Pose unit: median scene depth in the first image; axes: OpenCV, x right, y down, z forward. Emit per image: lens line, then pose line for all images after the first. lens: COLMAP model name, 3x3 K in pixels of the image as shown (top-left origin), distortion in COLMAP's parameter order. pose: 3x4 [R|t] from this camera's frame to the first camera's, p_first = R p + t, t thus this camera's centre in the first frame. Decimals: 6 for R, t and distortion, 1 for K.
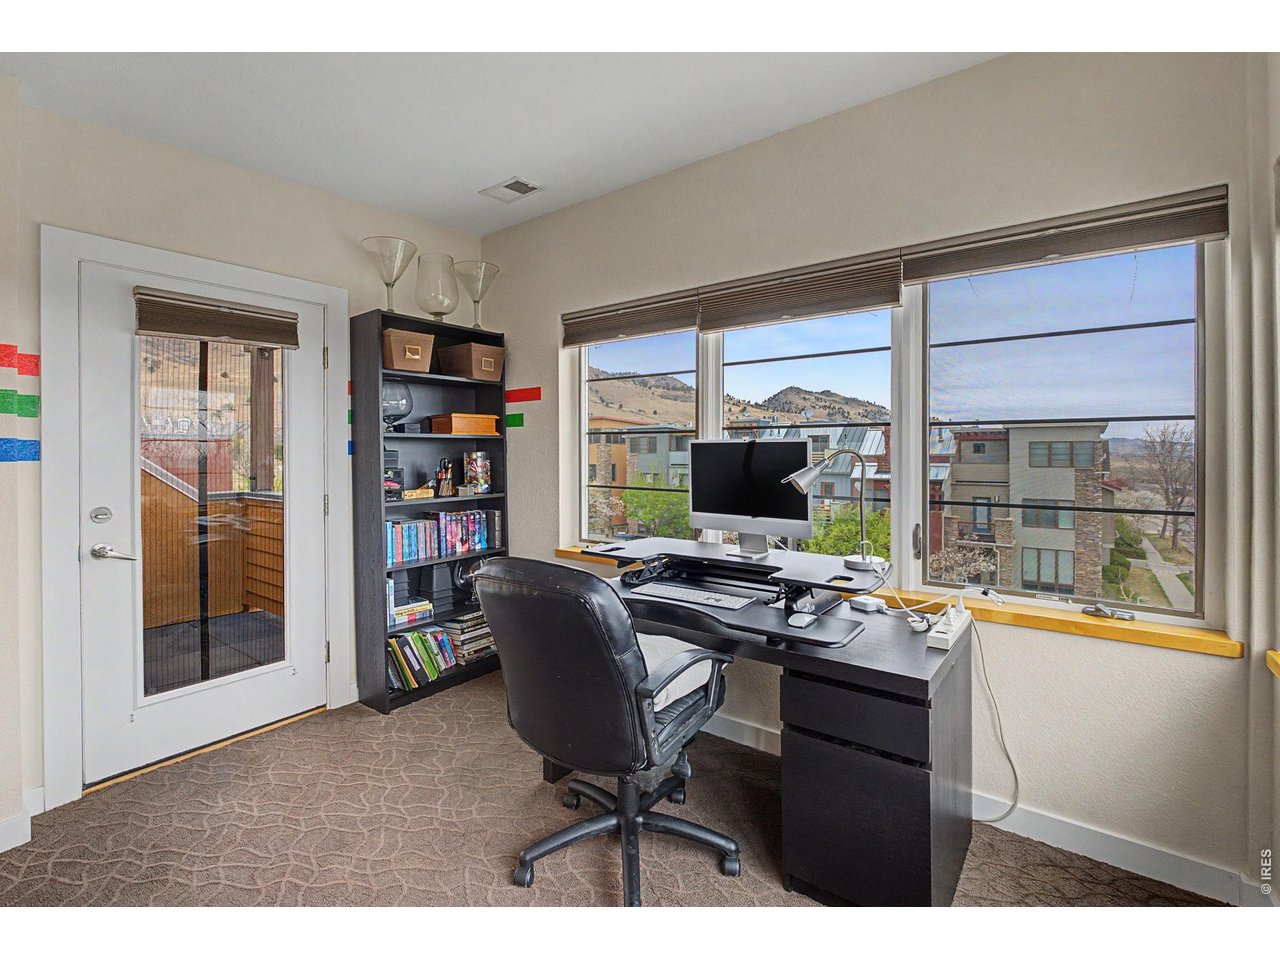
lens RADIAL K [[583.7, 0, 654.6], [0, 583.7, 455.9], [0, 0, 1]] dist [-0.002366, -0.000170]
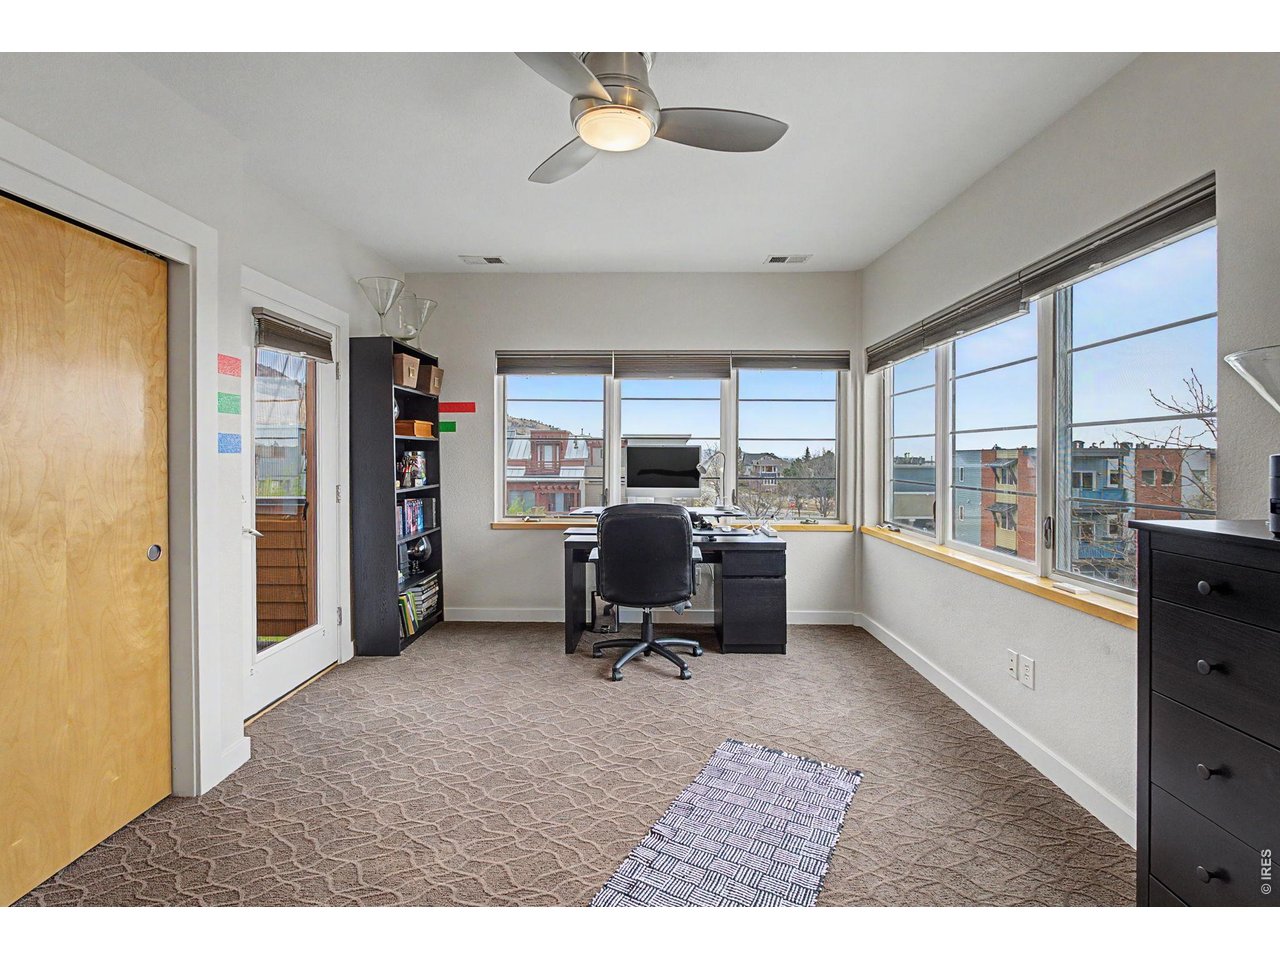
lens RADIAL K [[611.5, 0, 637.3], [0, 611.5, 472.9], [0, 0, 1]] dist [-0.002987, -0.000376]
pose [[0.805611, -0.010025, 0.592360, -0.740613], [-0.001119, 0.999829, 0.018444, 0.015474], [-0.592443, -0.015521, 0.805463, -0.342245]]
